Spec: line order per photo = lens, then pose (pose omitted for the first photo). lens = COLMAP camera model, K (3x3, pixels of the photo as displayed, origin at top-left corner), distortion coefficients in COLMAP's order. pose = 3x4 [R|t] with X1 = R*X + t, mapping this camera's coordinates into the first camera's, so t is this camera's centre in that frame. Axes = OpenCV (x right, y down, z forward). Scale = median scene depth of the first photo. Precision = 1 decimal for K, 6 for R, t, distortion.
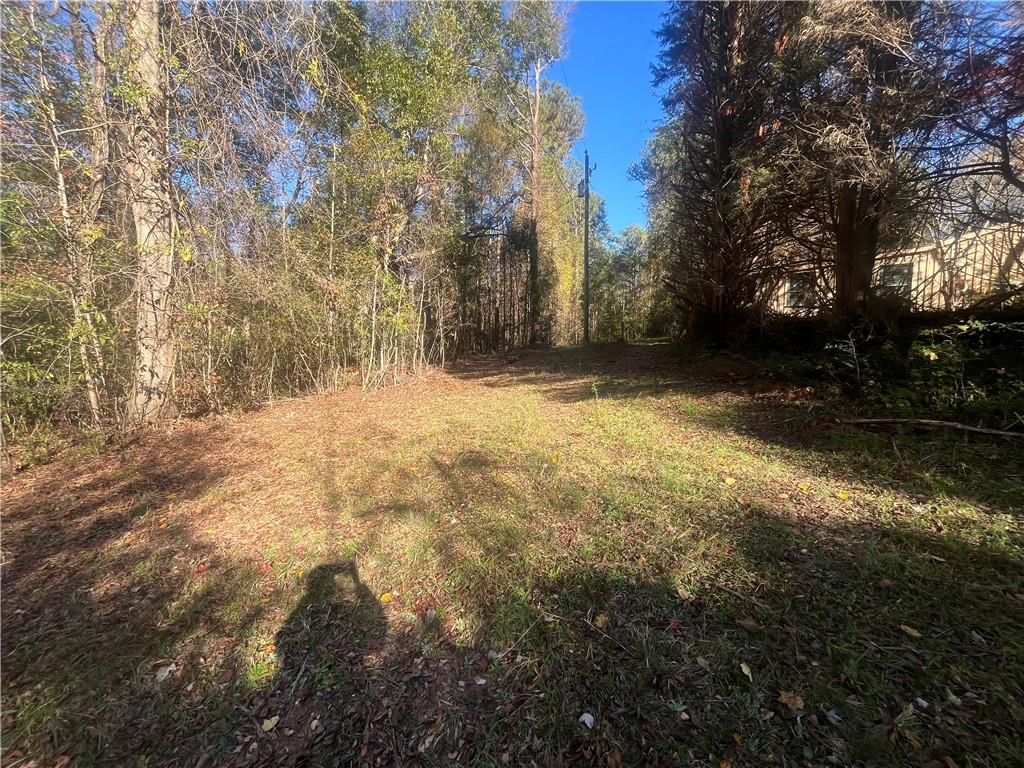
lens RADIAL K [[413.7, 0, 511.8], [0, 413.7, 381.1], [0, 0, 1]] dist [0.000011, -0.000567]
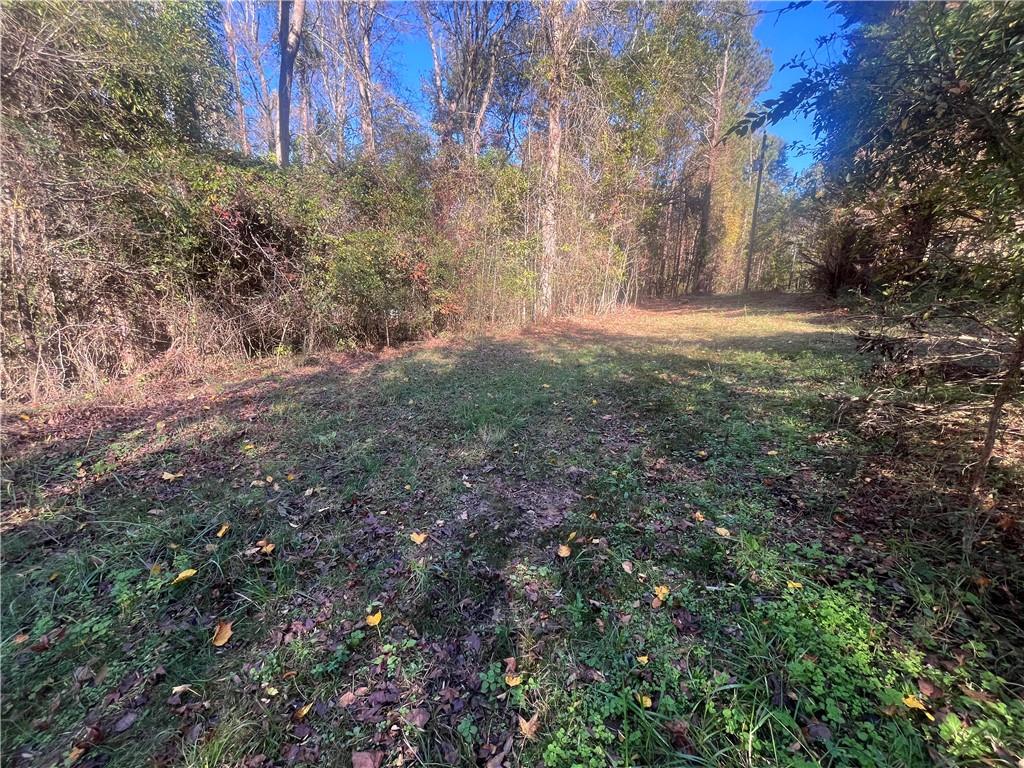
lens RADIAL K [[413.7, 0, 511.8], [0, 413.7, 381.1], [0, 0, 1]] dist [0.000011, -0.000567]
pose [[0.945277, 0.089009, -0.313892, -0.053172], [-0.049830, 0.990167, 0.130716, 0.036517], [0.322440, -0.107922, 0.940418, -0.321853]]
